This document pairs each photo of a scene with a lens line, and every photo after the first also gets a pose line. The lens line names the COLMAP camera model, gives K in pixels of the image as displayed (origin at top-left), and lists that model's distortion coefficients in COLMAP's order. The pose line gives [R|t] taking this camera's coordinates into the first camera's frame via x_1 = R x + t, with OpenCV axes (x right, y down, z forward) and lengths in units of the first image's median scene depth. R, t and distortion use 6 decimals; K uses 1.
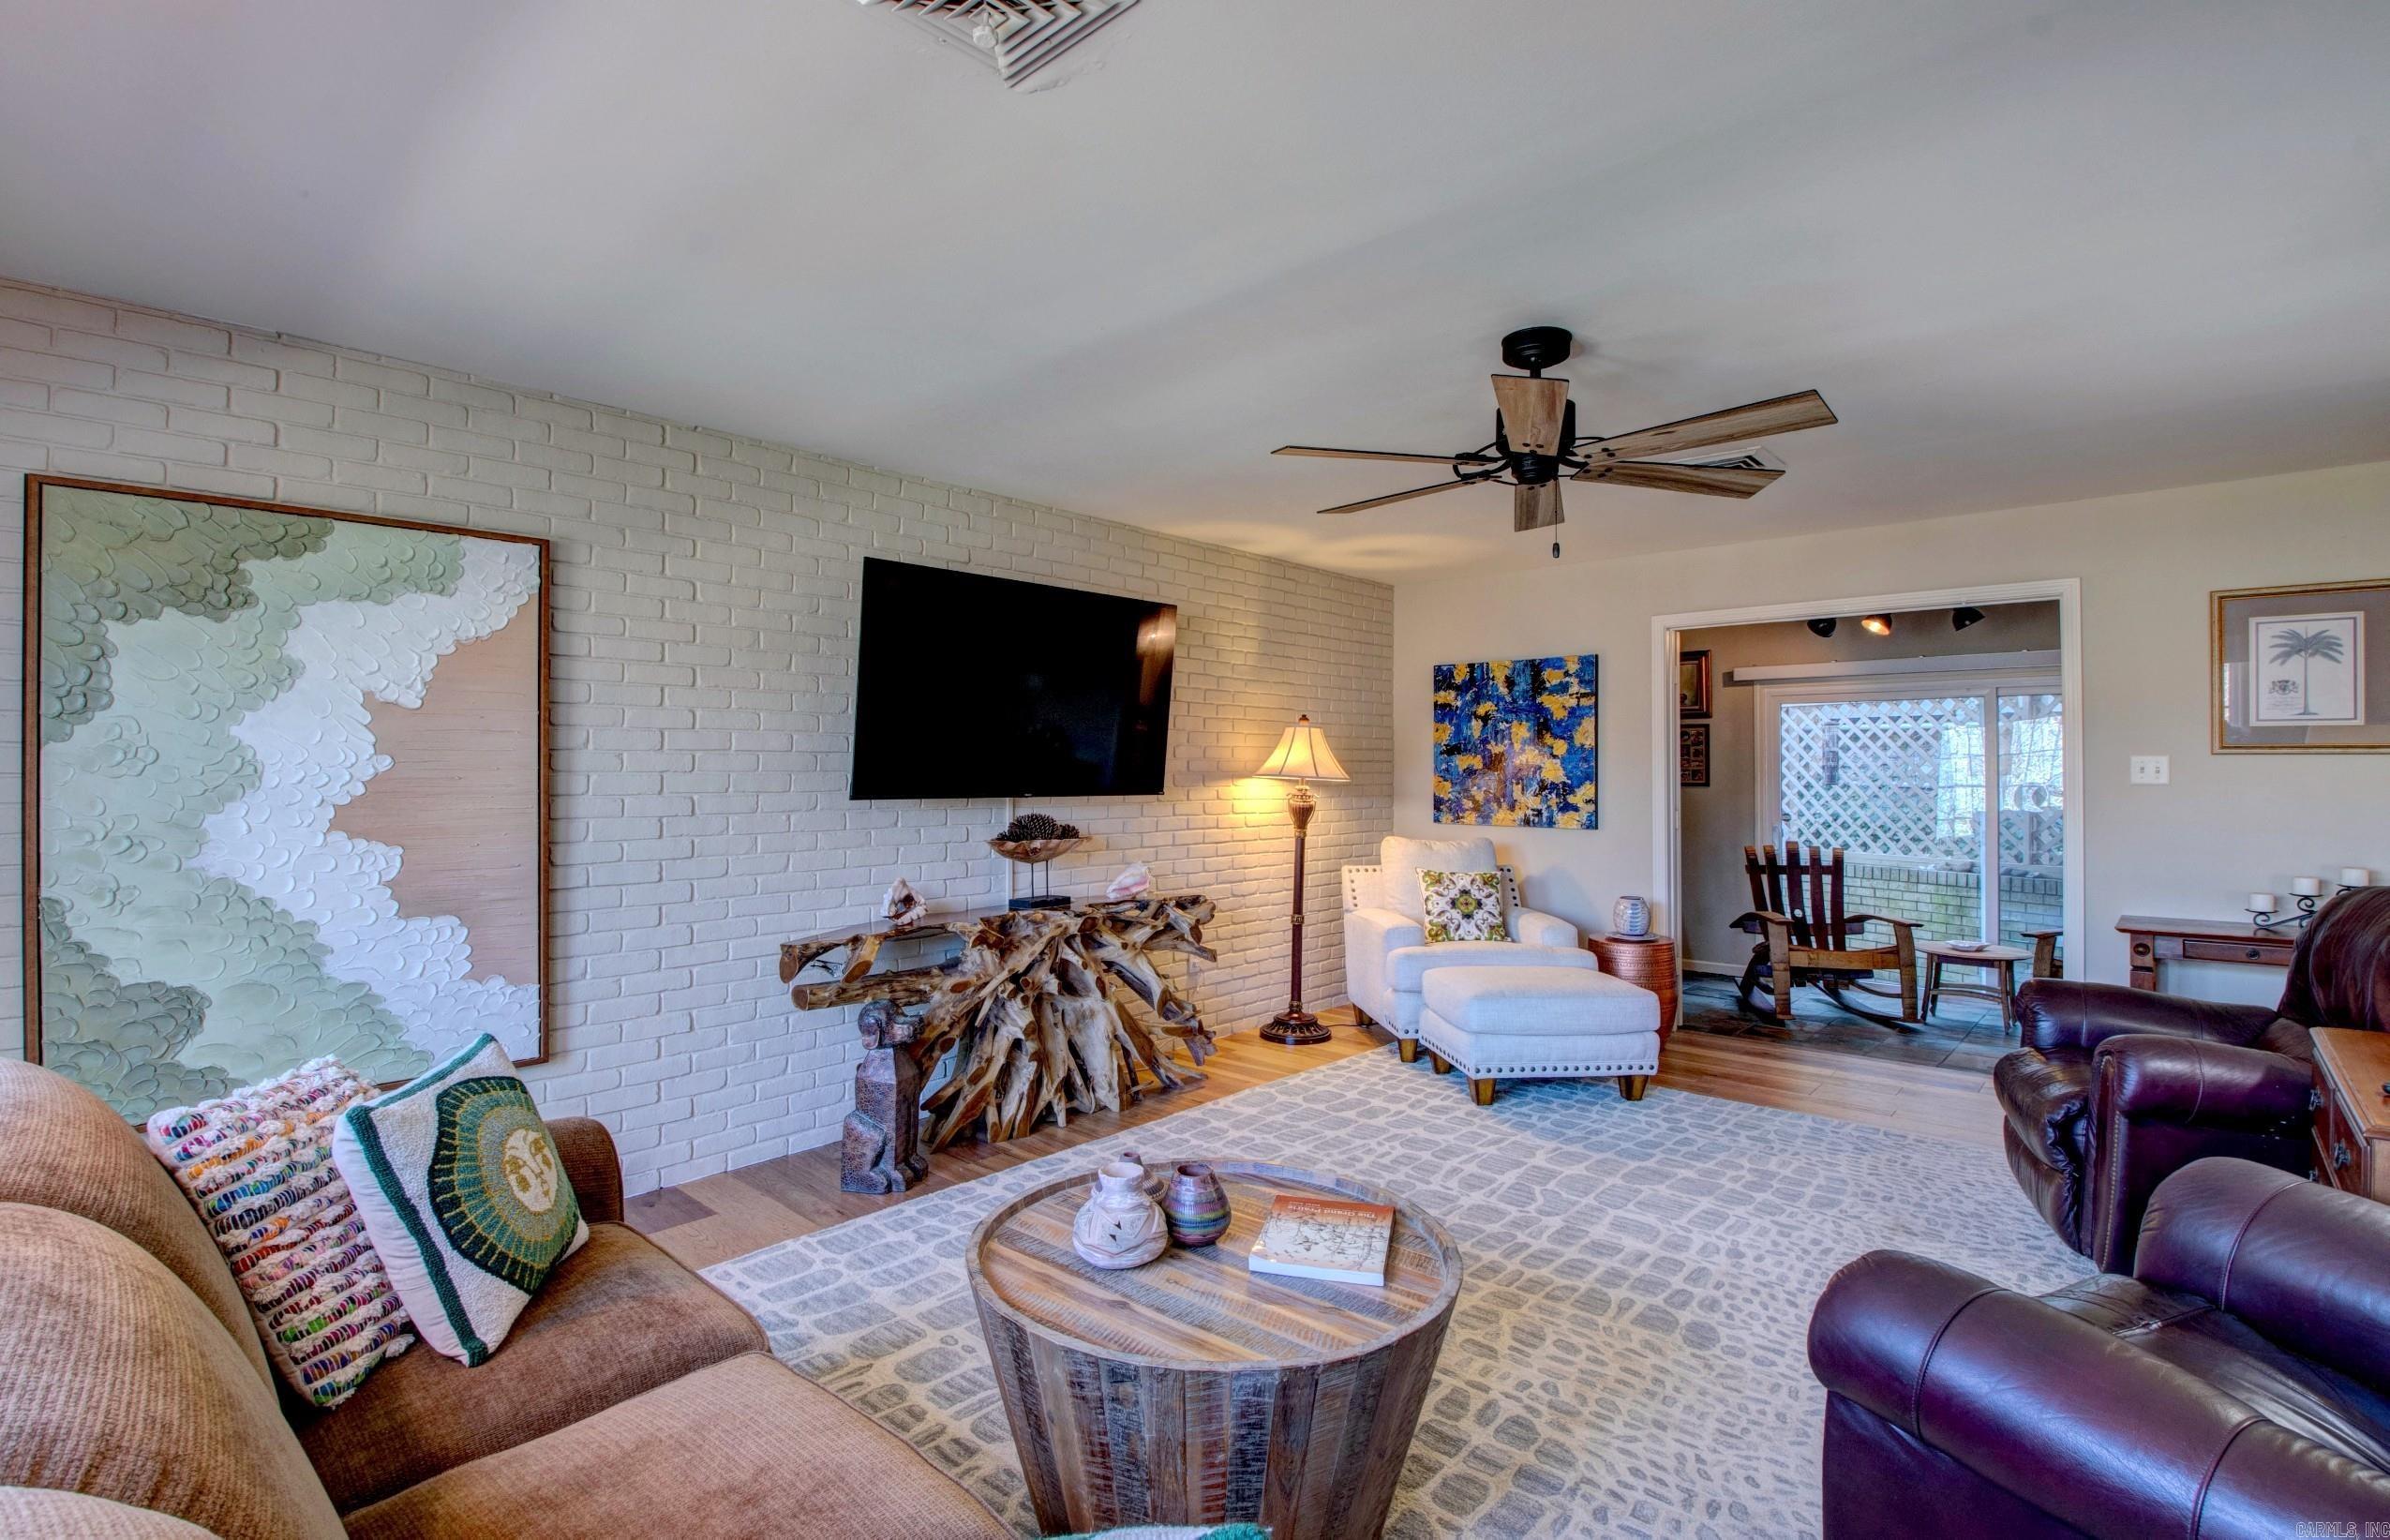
lens RADIAL K [[1114.7, 0, 1184.4], [0, 1114.7, 760.7], [0, 0, 1]] dist [0.013369, -0.026241]
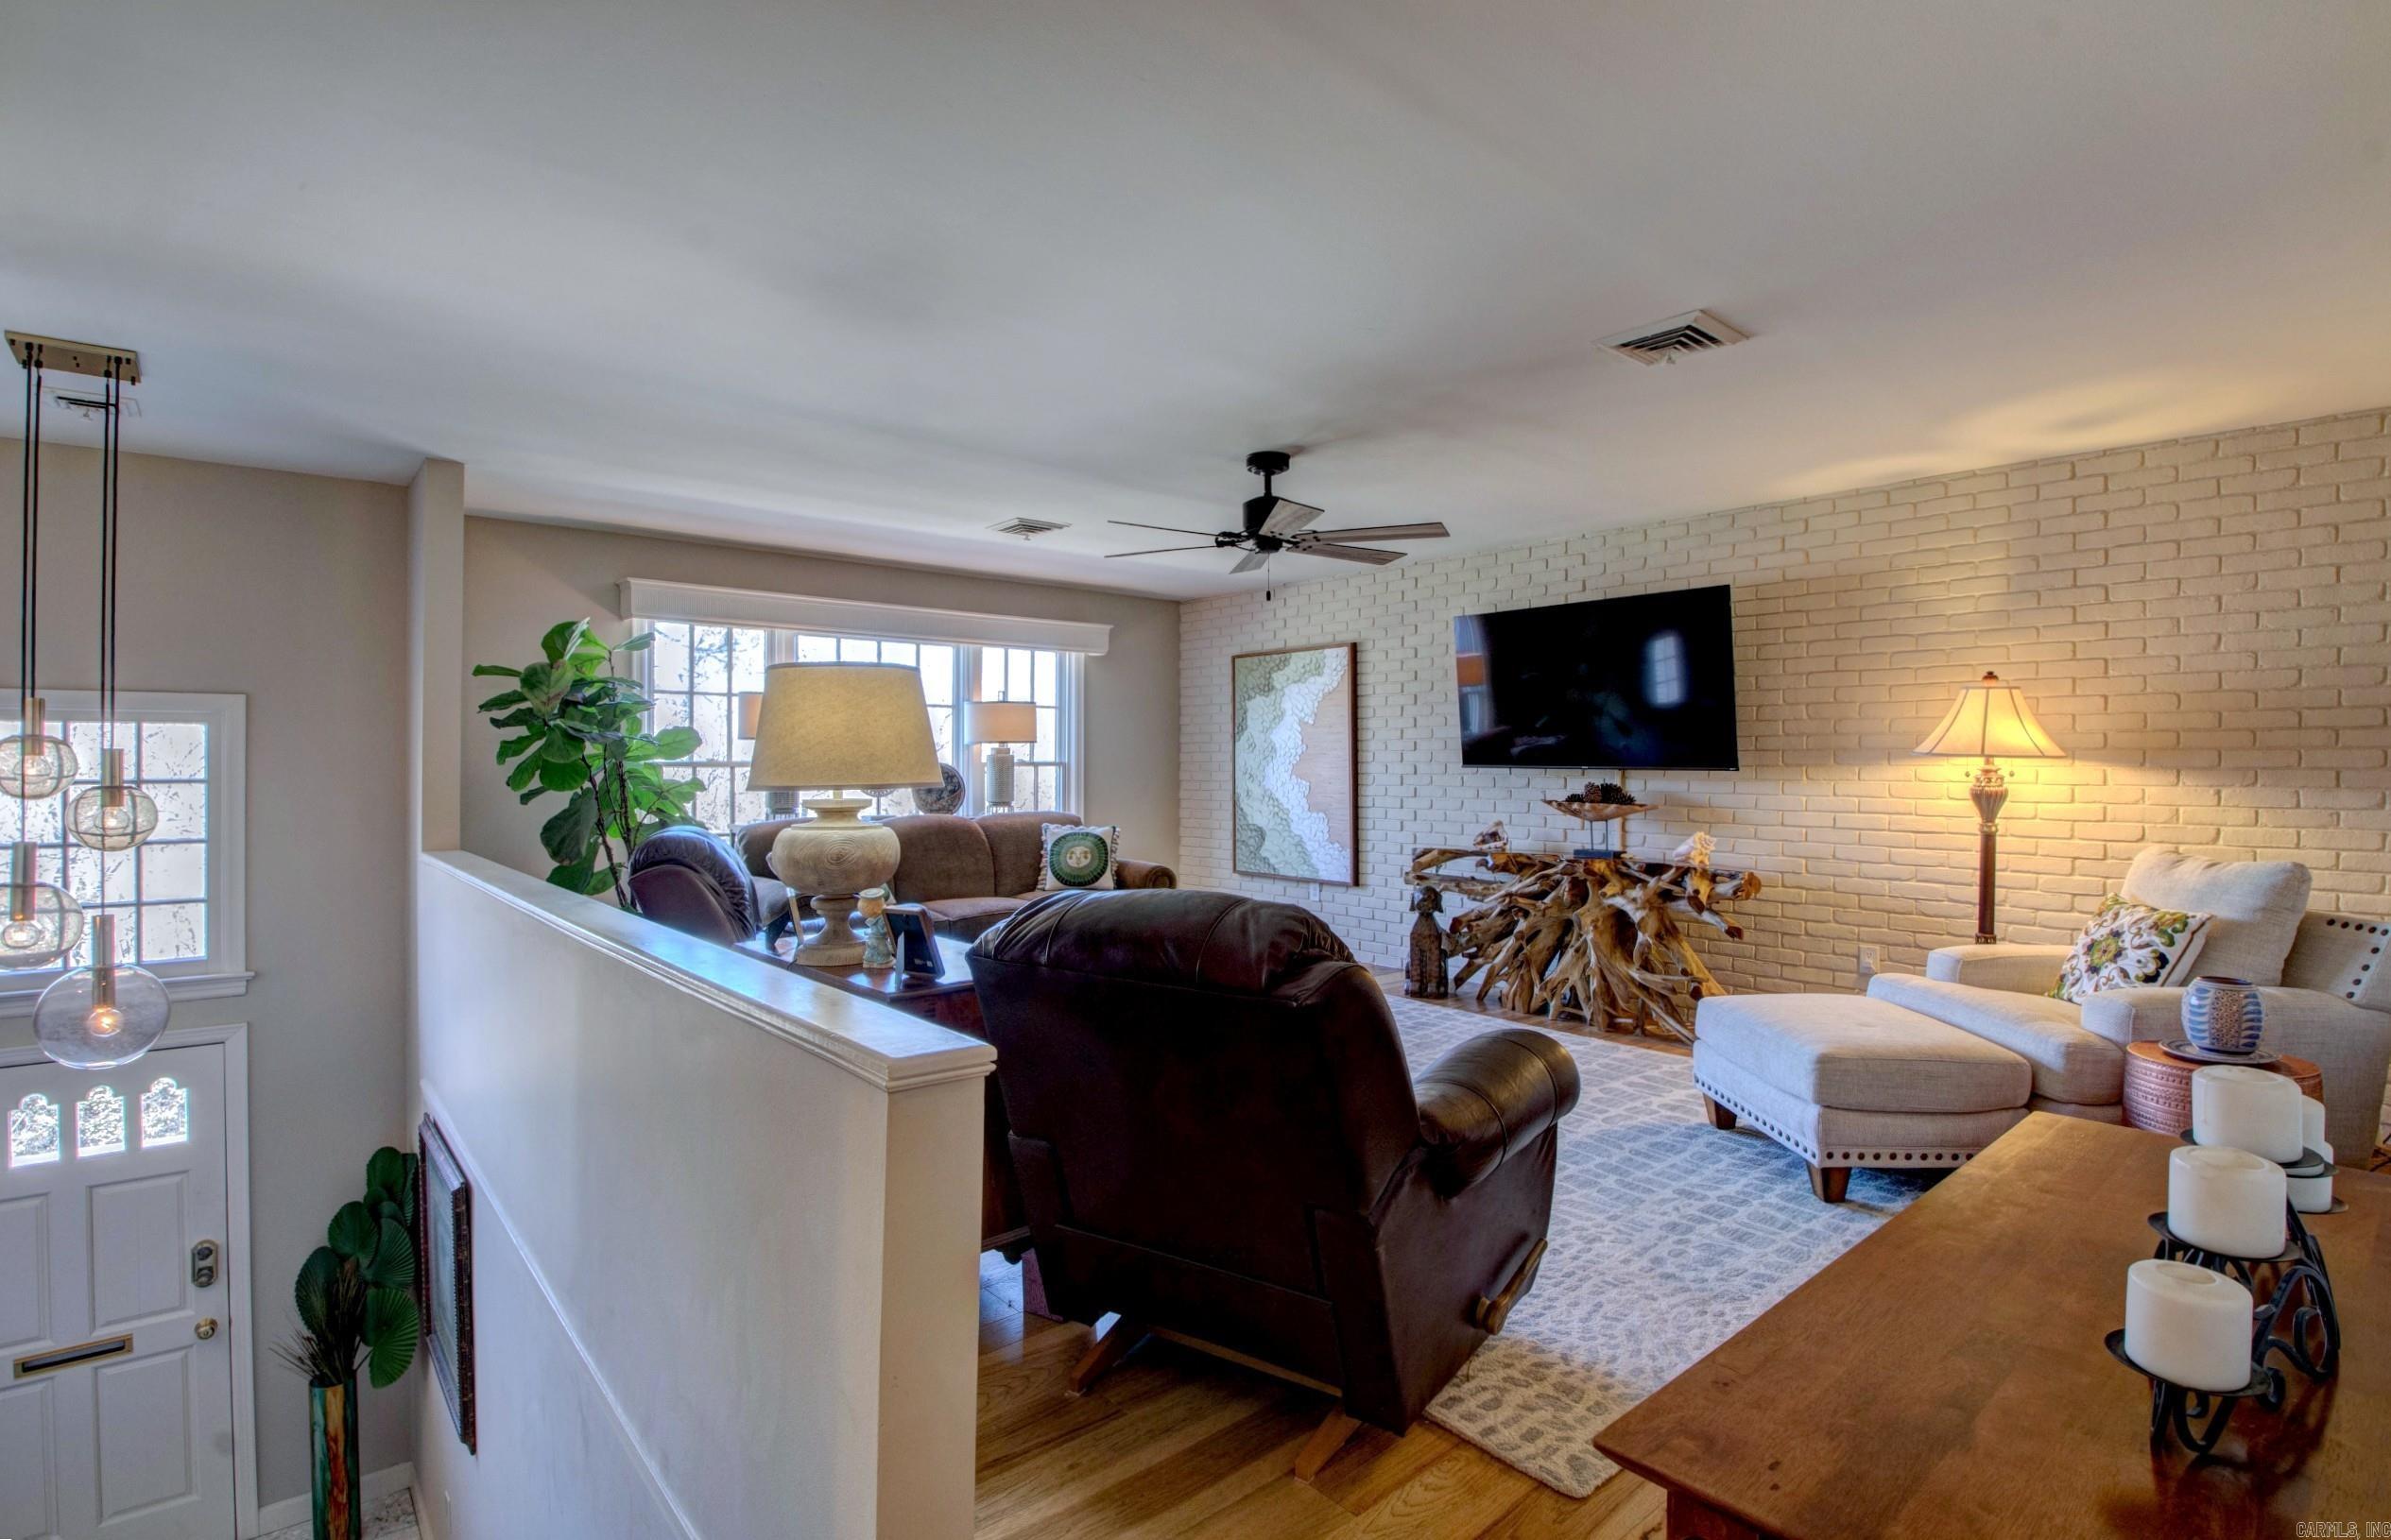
lens RADIAL K [[1127.9, 0, 1183.6], [0, 1127.9, 760.4], [0, 0, 1]] dist [0.009060, -0.020730]
pose [[-0.116296, -0.000596, -0.993214, 1.186137], [0.007643, 0.999970, -0.001495, 0.020918], [0.993185, -0.007765, -0.116288, 0.689051]]
